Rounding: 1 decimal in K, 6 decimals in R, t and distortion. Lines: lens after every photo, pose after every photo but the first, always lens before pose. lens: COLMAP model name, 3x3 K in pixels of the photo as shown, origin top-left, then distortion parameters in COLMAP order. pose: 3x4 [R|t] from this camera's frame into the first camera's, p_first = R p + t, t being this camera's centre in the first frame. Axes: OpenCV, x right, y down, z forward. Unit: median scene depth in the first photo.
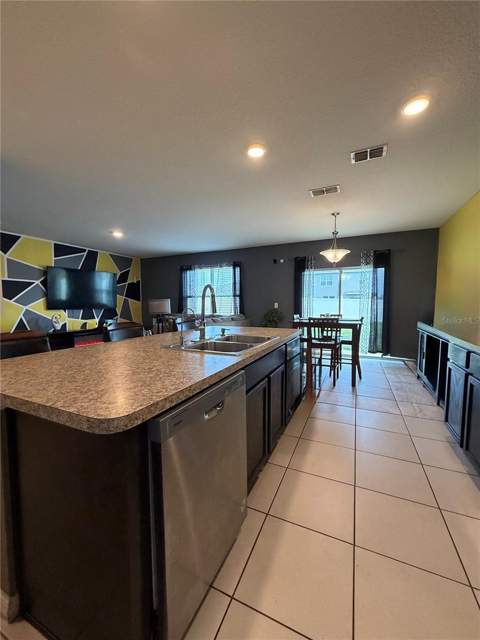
lens RADIAL K [[254.8, 0, 245.0], [0, 254.8, 326.2], [0, 0, 1]] dist [-0.000552, 0.000450]
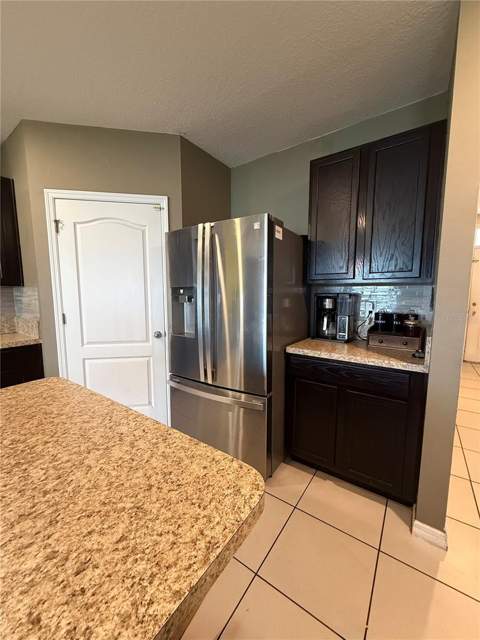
lens RADIAL K [[254.8, 0, 238.3], [0, 254.8, 320.6], [0, 0, 1]] dist [-0.000552, 0.000450]
pose [[-0.979513, -0.025303, 0.199784, -0.934460], [0.011268, 0.983634, 0.179826, -0.153055], [-0.201064, 0.178393, -0.963197, 1.042798]]
